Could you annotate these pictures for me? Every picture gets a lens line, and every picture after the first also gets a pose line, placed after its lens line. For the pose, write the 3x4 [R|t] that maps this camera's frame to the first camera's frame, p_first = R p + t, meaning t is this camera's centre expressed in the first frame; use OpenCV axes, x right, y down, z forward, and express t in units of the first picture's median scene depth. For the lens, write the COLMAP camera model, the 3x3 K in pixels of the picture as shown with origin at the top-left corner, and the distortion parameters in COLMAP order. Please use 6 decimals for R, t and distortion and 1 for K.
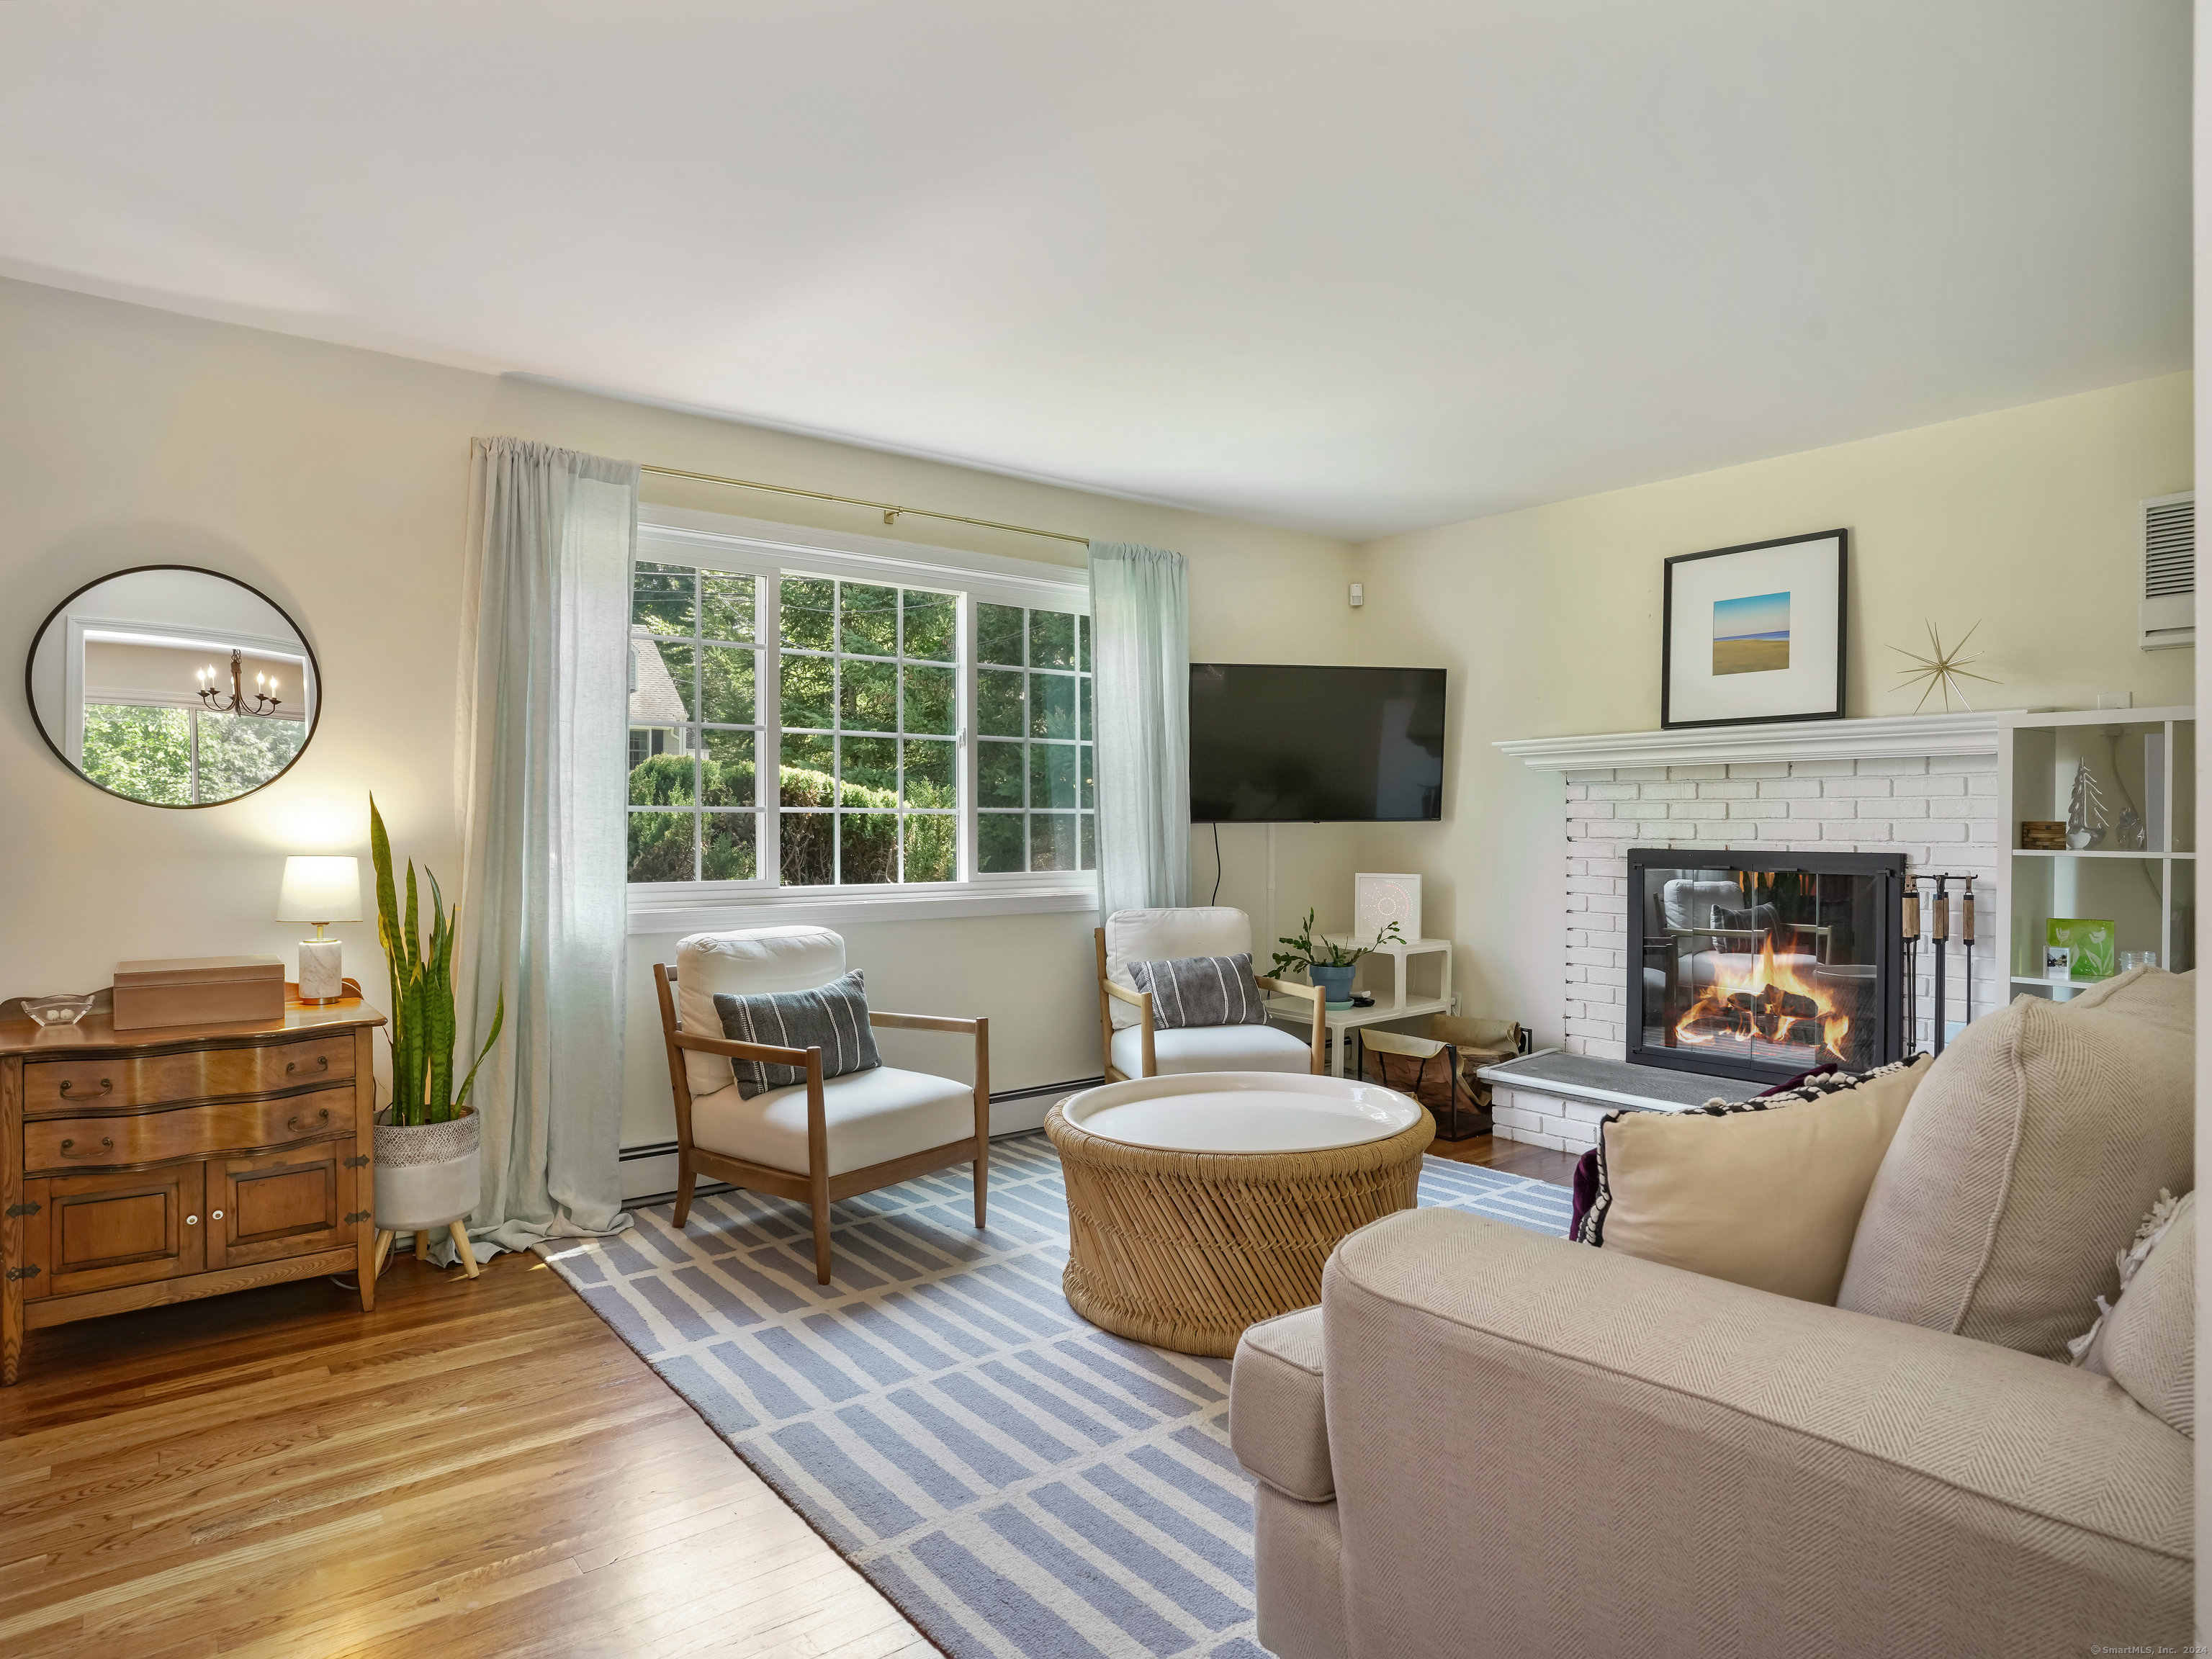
lens RADIAL K [[1281.5, 0, 1106.0], [0, 1281.5, 829.5], [0, 0, 1]] dist [-0.087688, 0.043118]
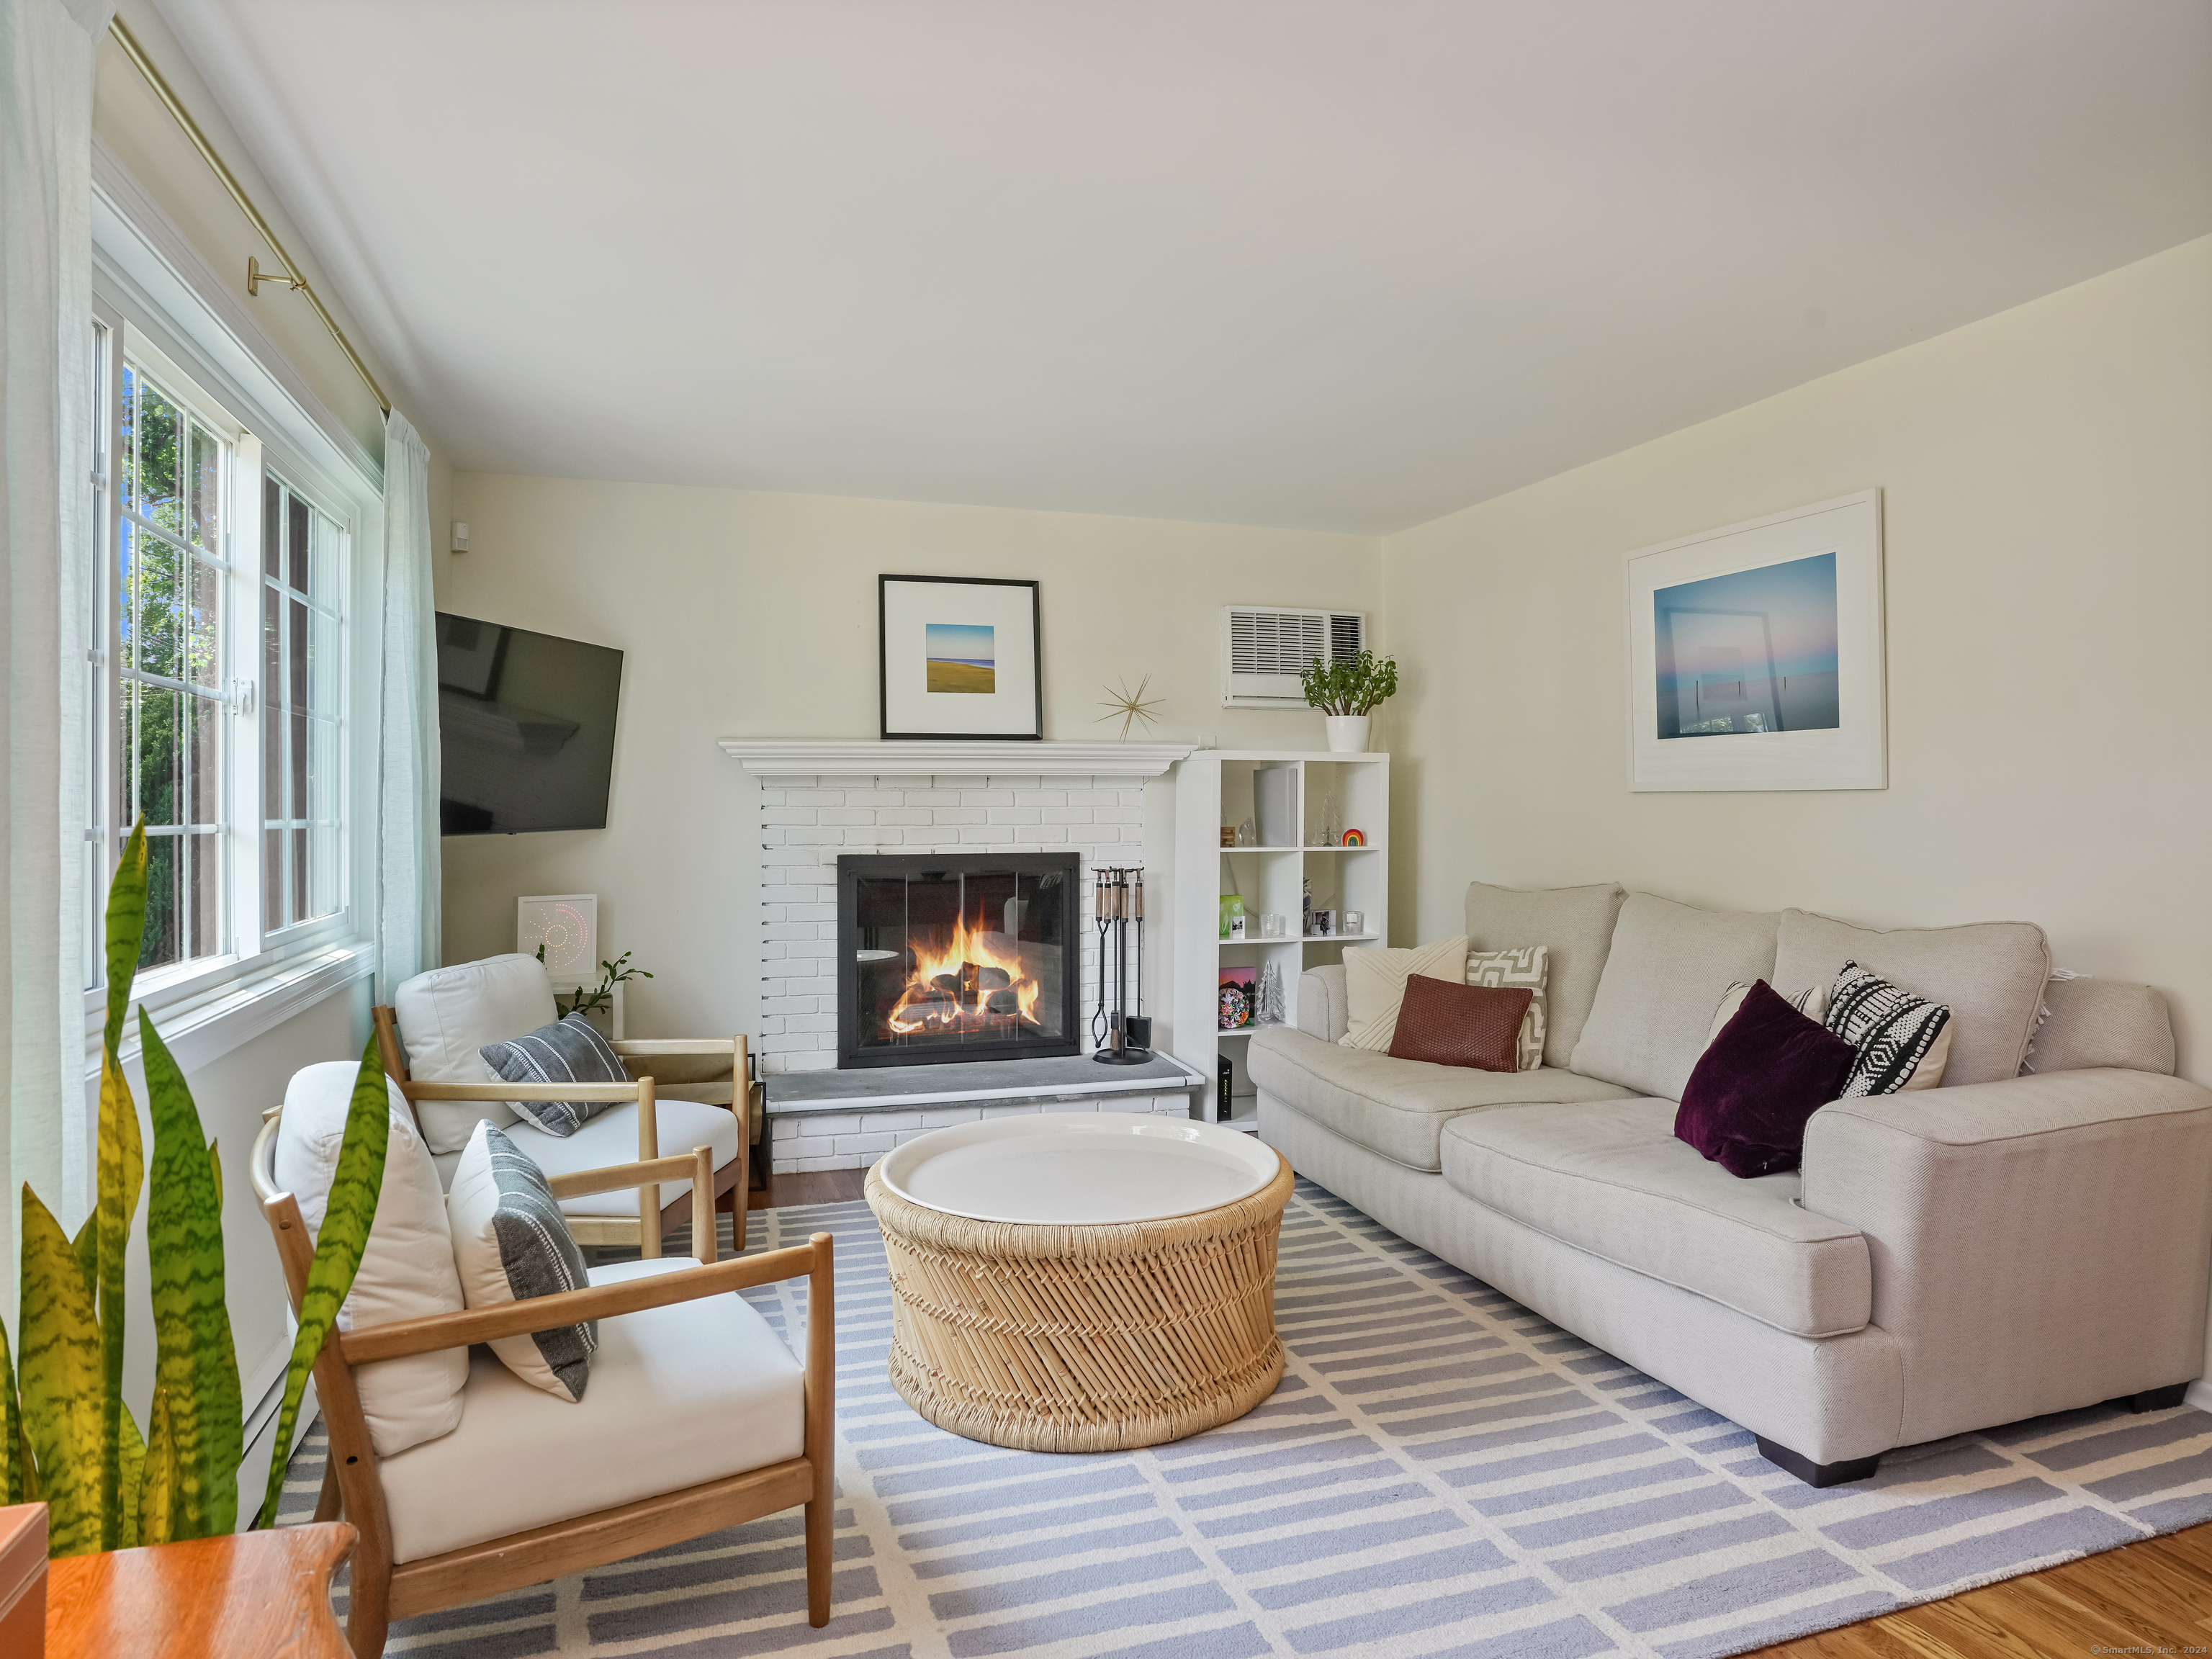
lens RADIAL K [[1335.2, 0, 1119.7], [0, 1335.2, 812.6], [0, 0, 1]] dist [-0.070369, 0.040303]
pose [[0.335781, -0.002795, 0.941936, -0.561404], [0.007869, 0.999969, 0.000162, -0.019166], [-0.941907, 0.007358, 0.335793, 0.483663]]
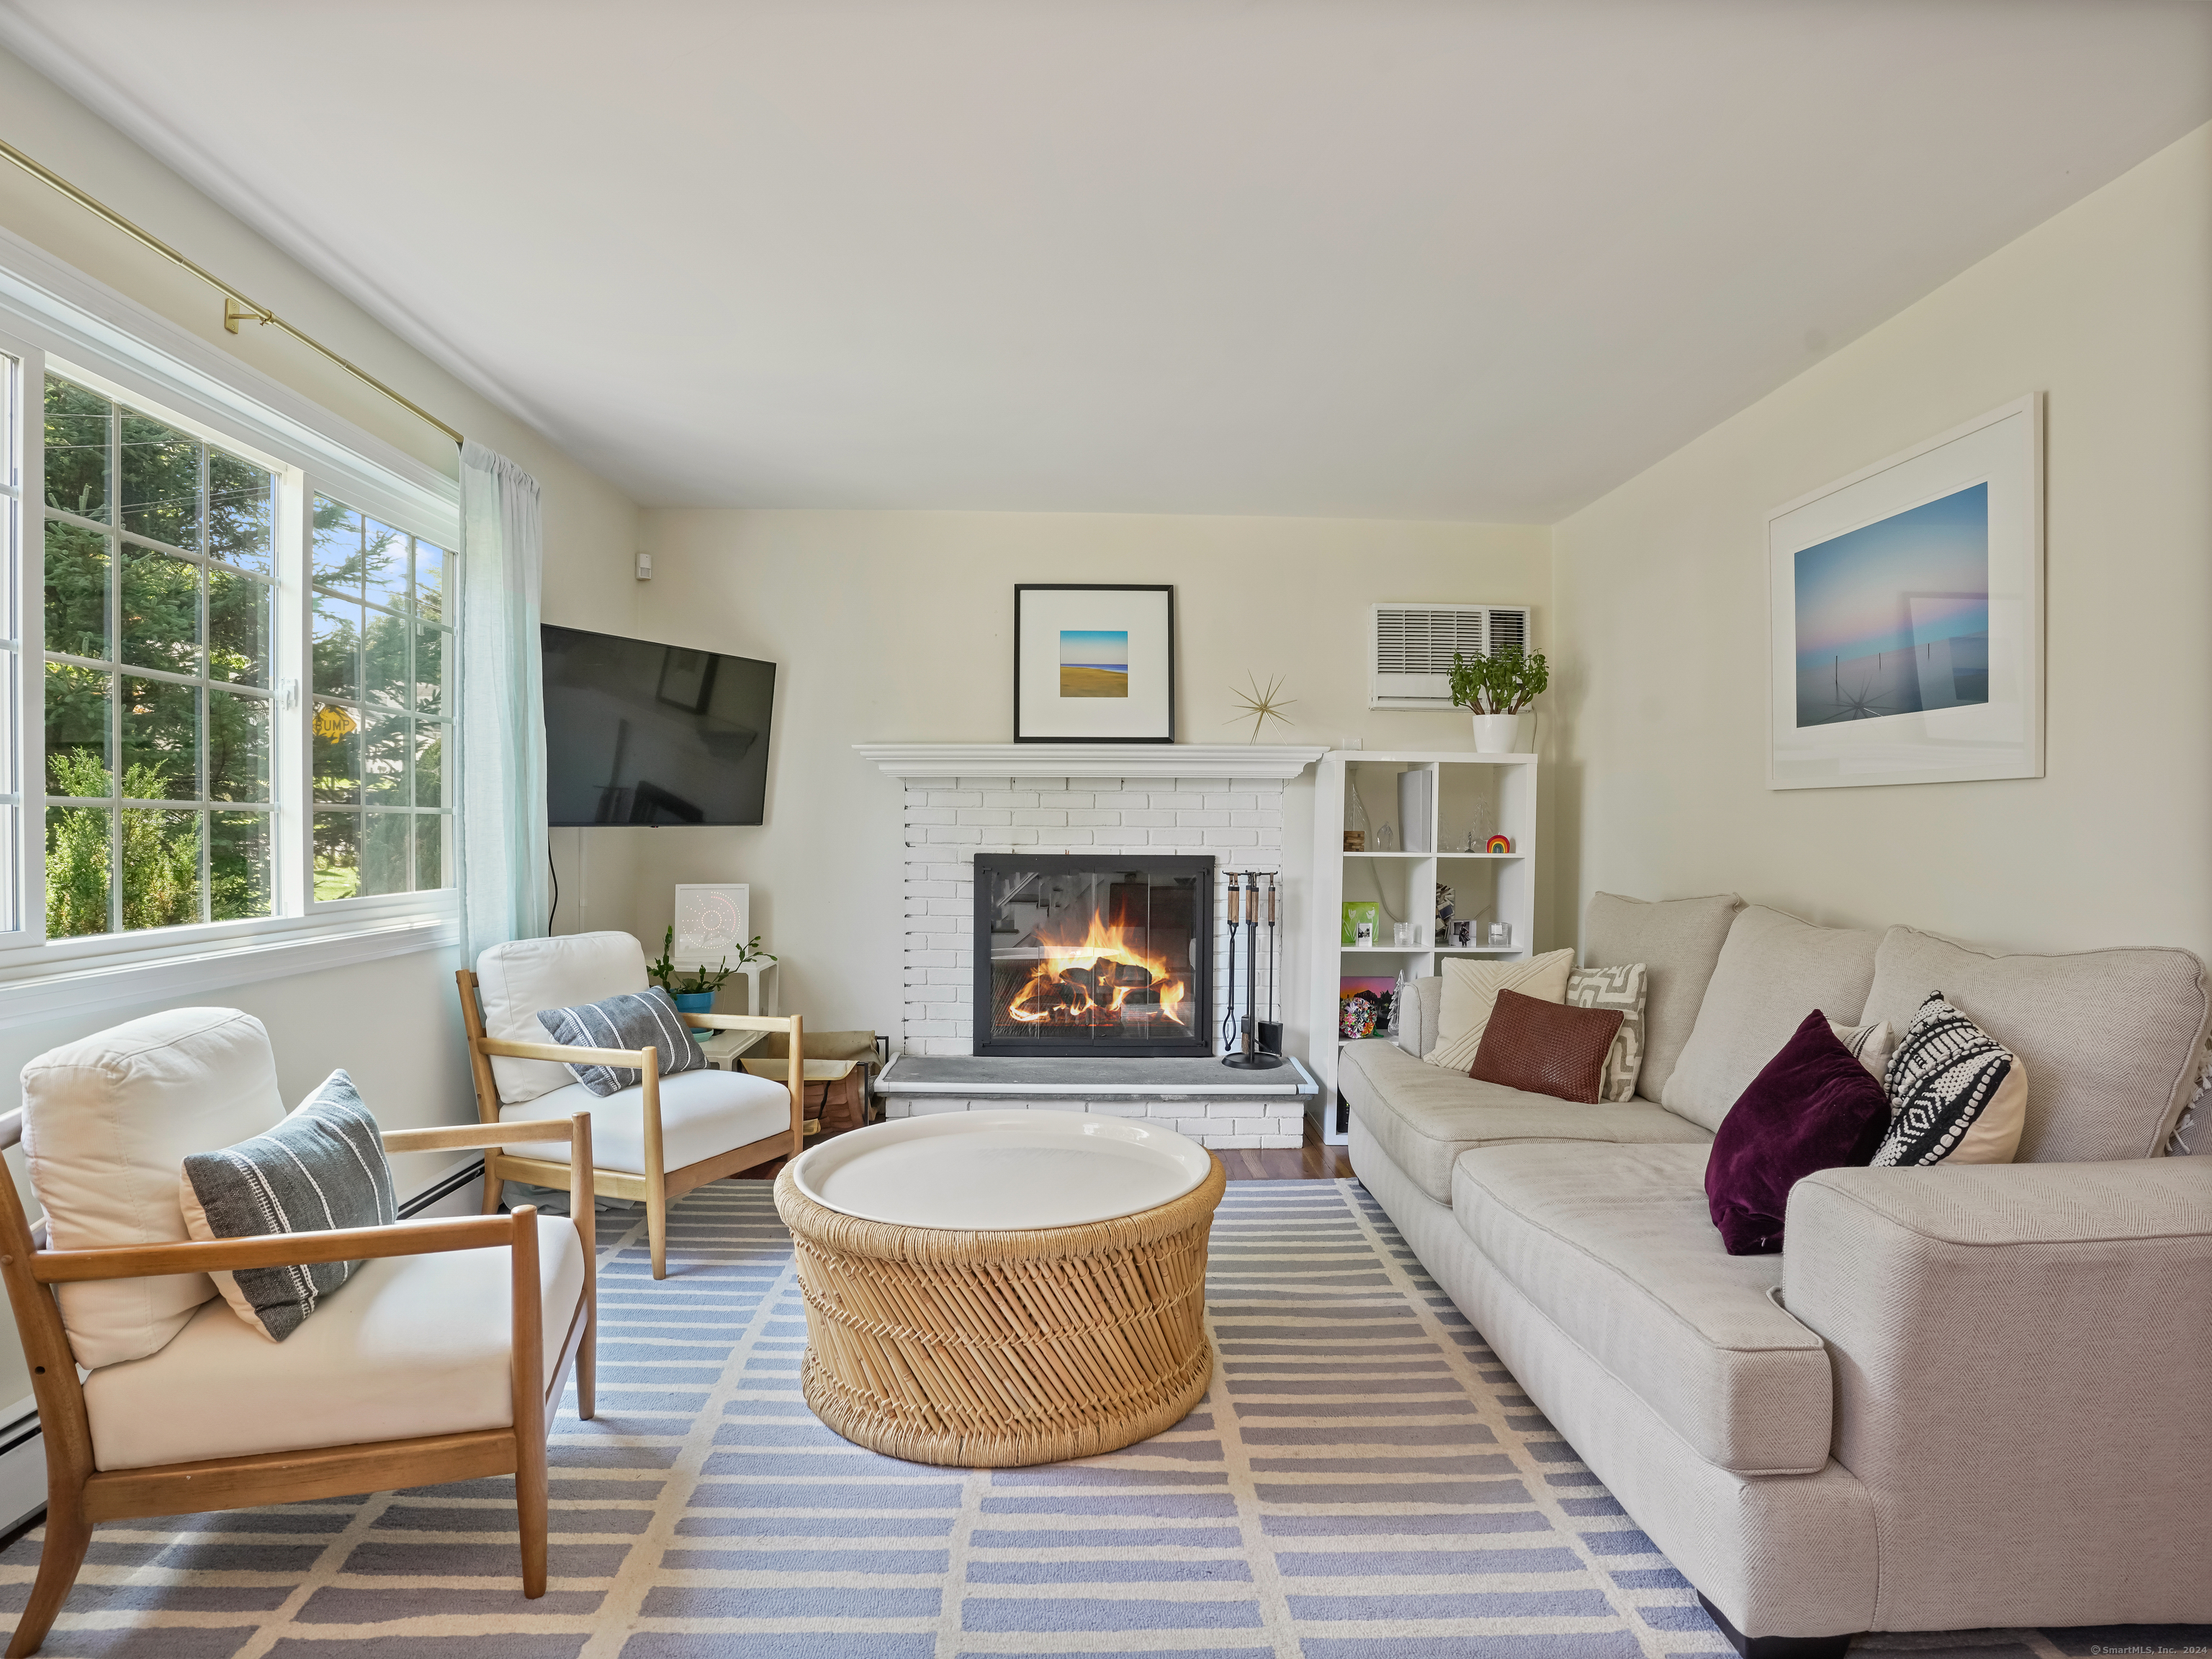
lens RADIAL K [[1216.7, 0, 1114.9], [0, 1216.7, 866.7], [0, 0, 1]] dist [-0.088237, 0.042461]
pose [[0.594623, -0.019553, 0.803767, -0.369293], [-0.002540, 0.999654, 0.026197, -0.001008], [-0.804001, -0.017618, 0.594367, 0.336245]]
